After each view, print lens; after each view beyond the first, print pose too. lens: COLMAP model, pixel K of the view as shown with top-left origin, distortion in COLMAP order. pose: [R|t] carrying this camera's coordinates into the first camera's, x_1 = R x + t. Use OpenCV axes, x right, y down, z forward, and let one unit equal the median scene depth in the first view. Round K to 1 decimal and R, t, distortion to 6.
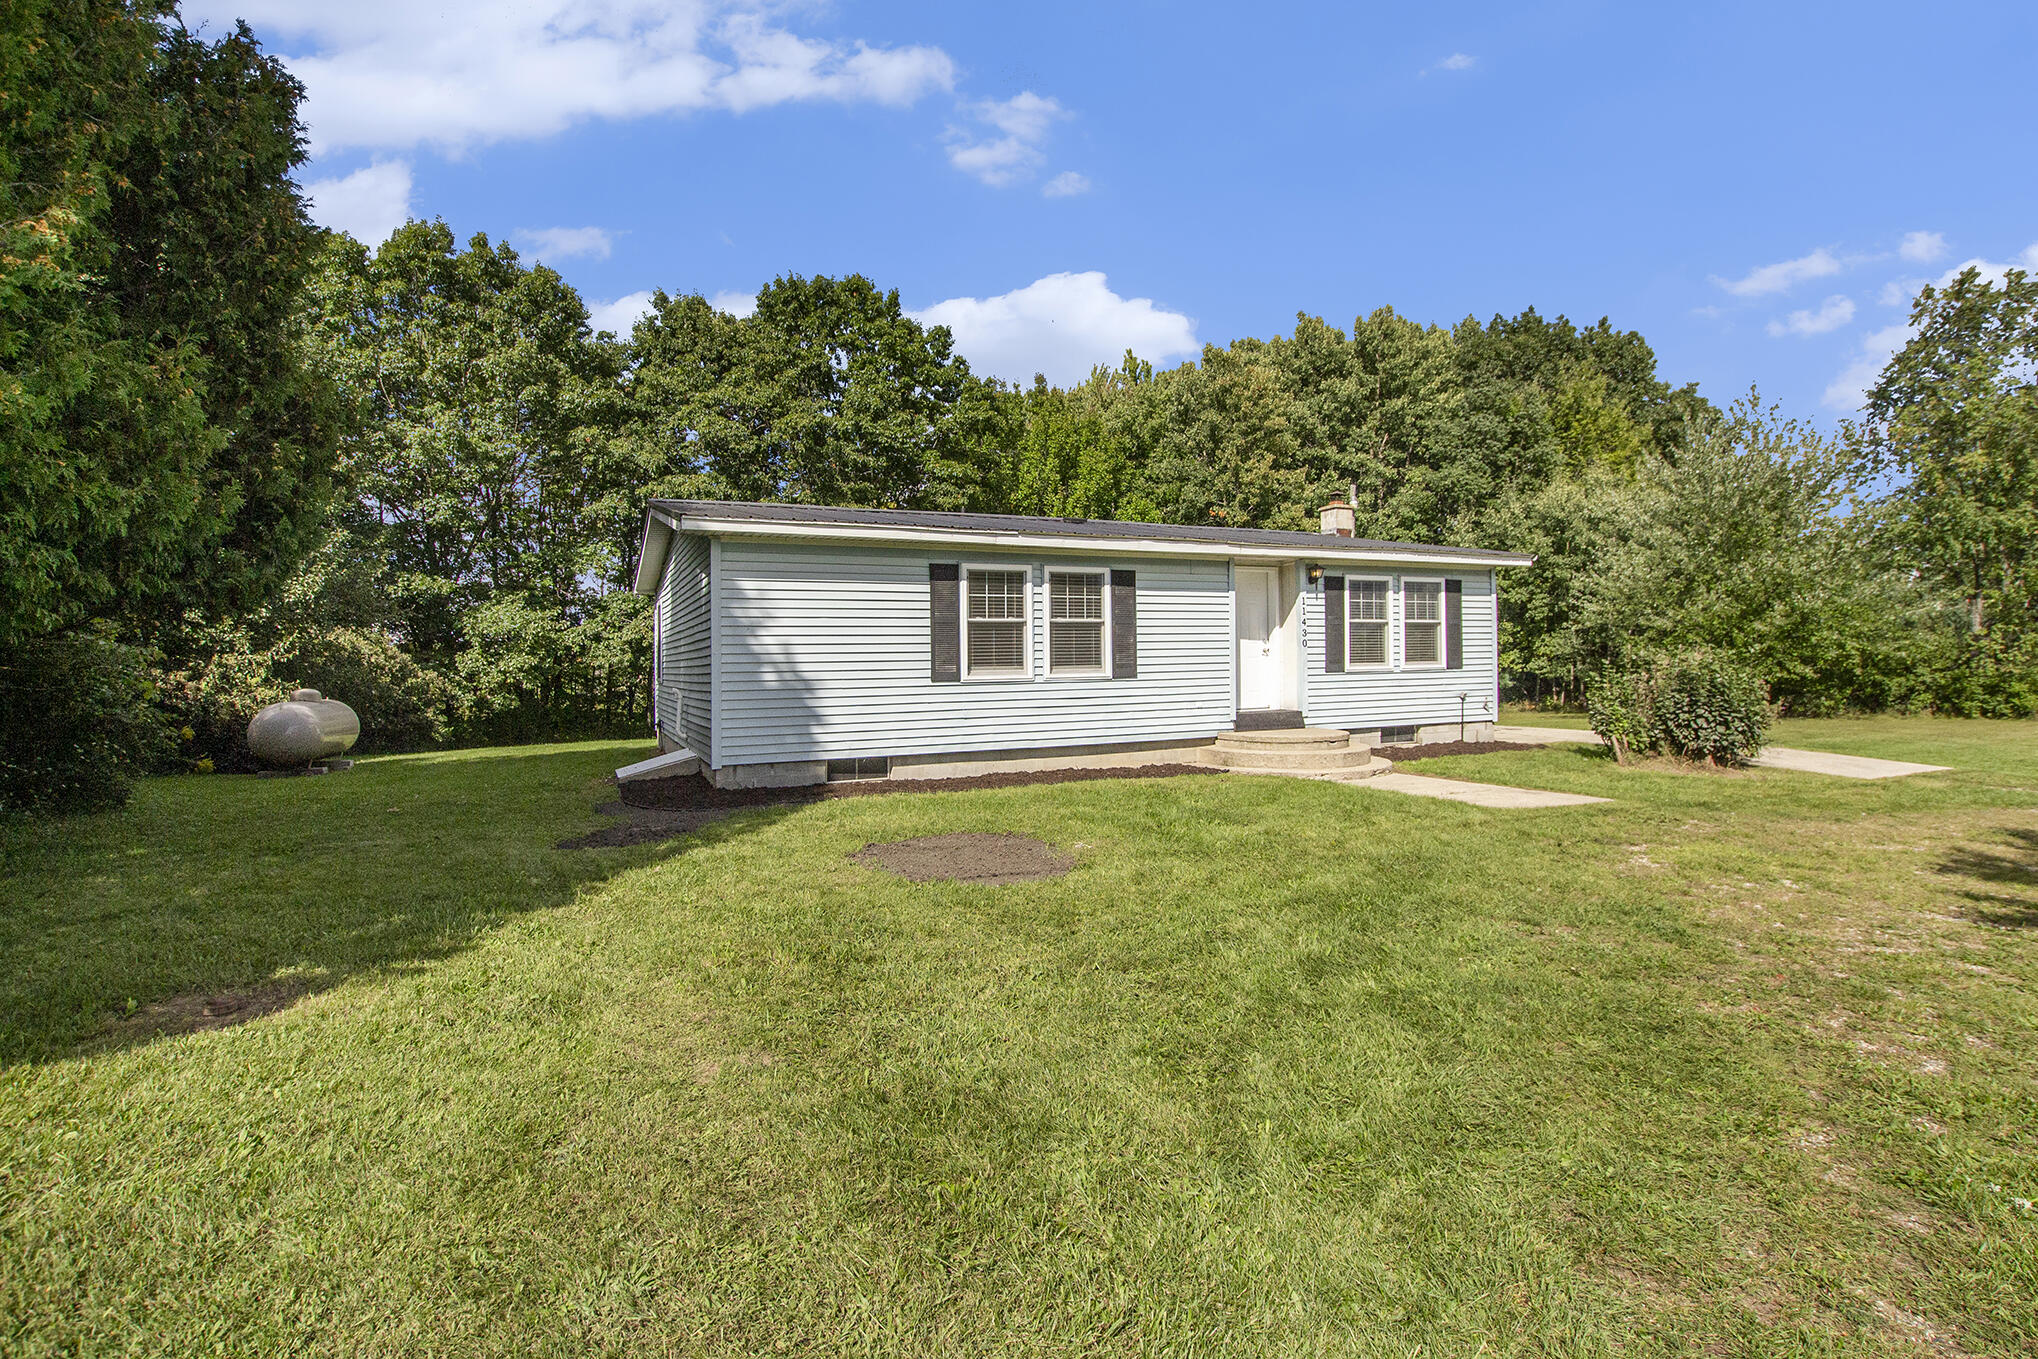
lens RADIAL K [[940.6, 0, 1011.5], [0, 940.6, 650.4], [0, 0, 1]] dist [-0.036210, 0.004816]
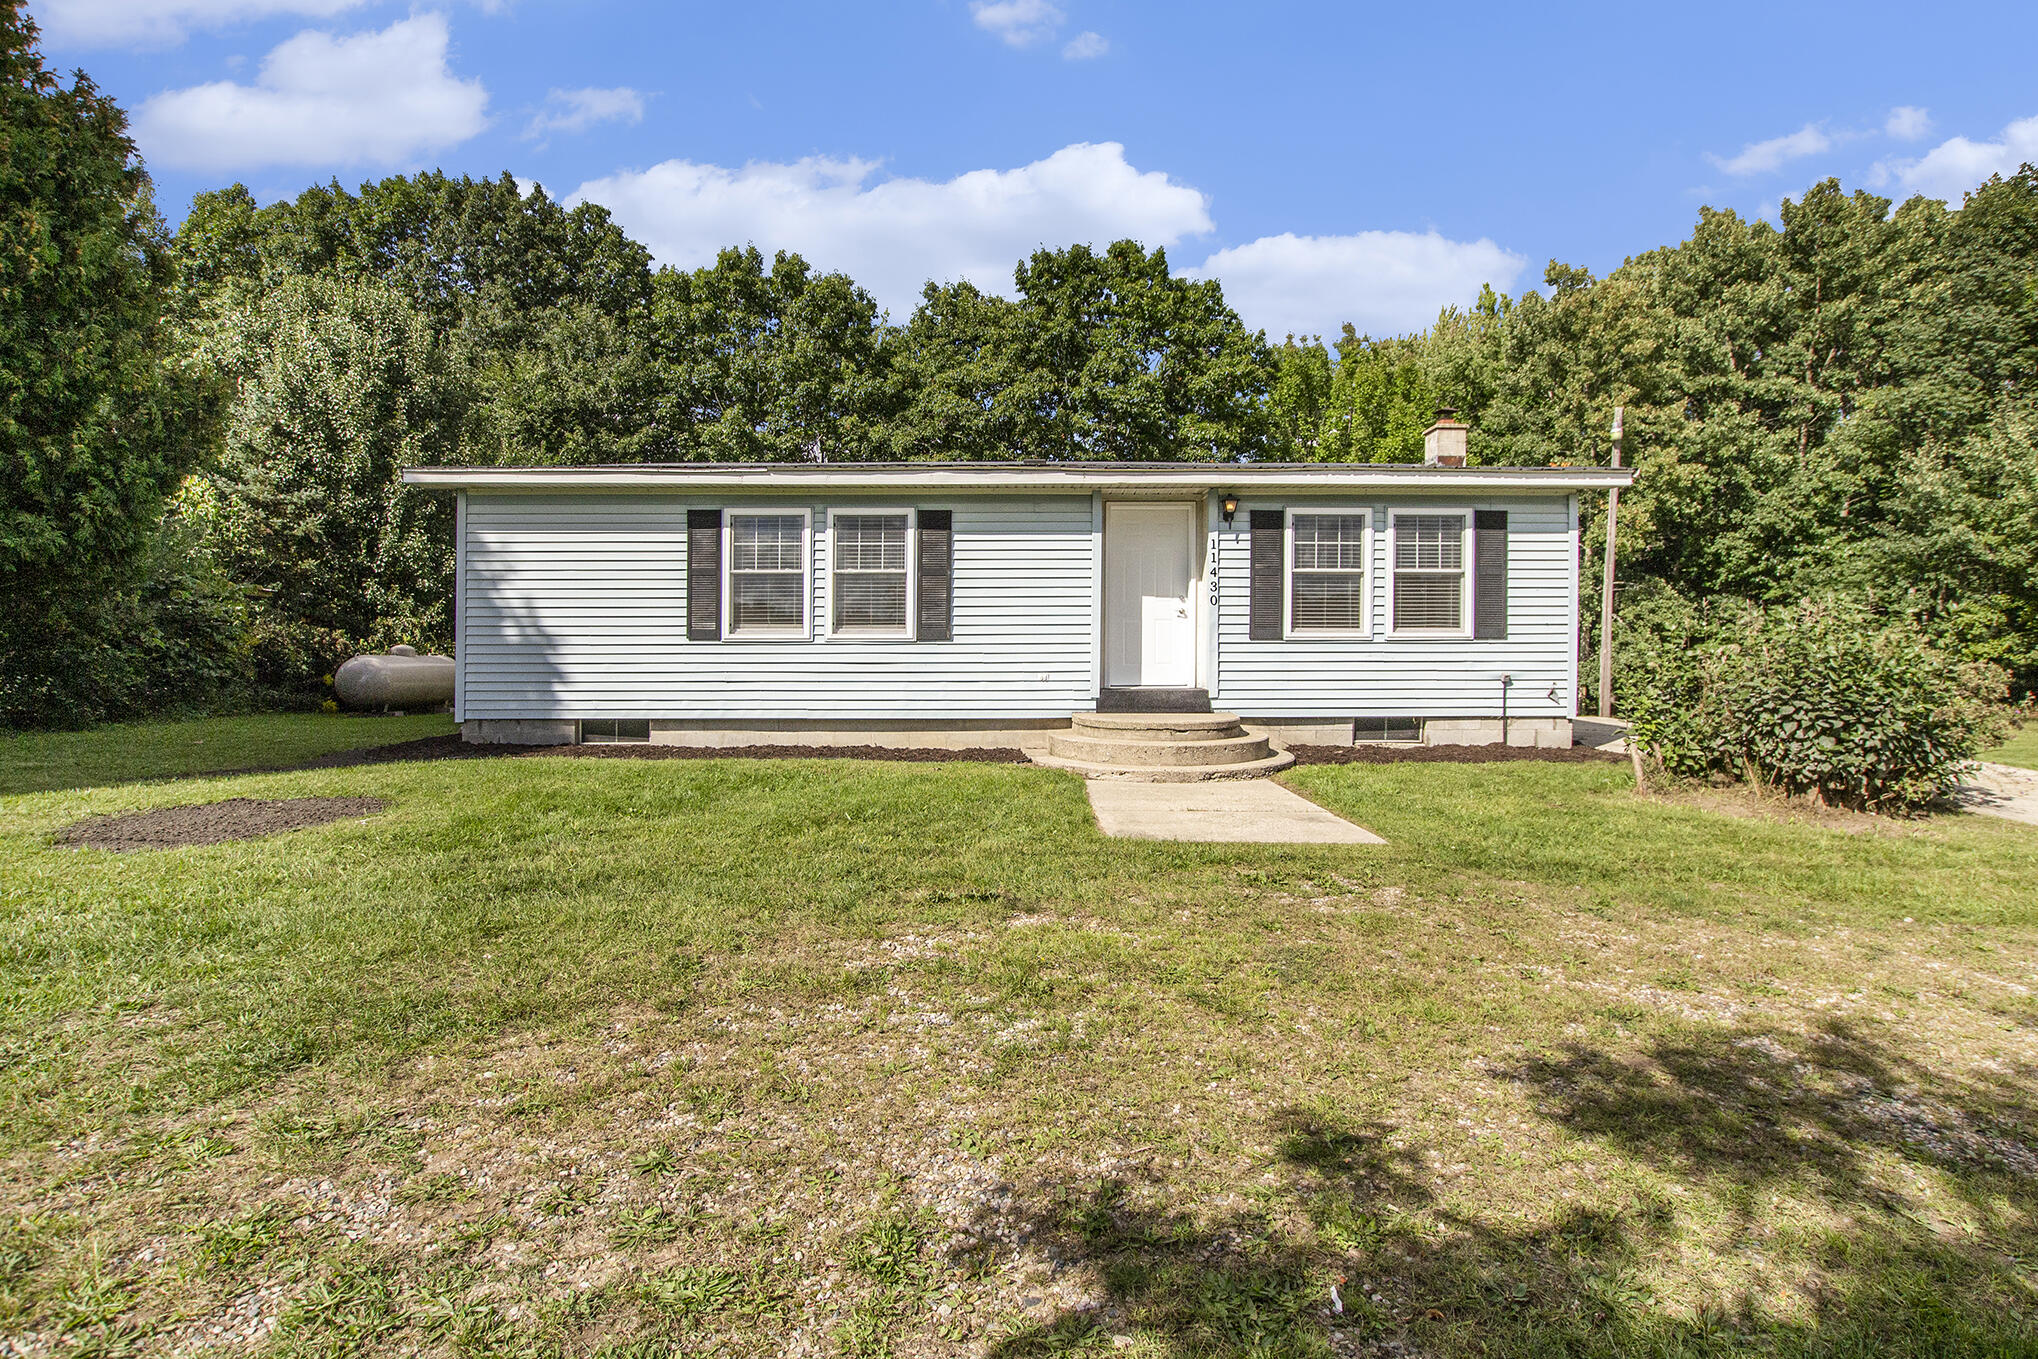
lens RADIAL K [[940.6, 0, 1011.5], [0, 940.6, 650.4], [0, 0, 1]] dist [-0.036210, 0.004816]
pose [[0.916659, 0.015879, -0.399355, 0.440834], [-0.008266, 0.999750, 0.020780, 0.017136], [0.399585, -0.015747, 0.916561, 0.230576]]
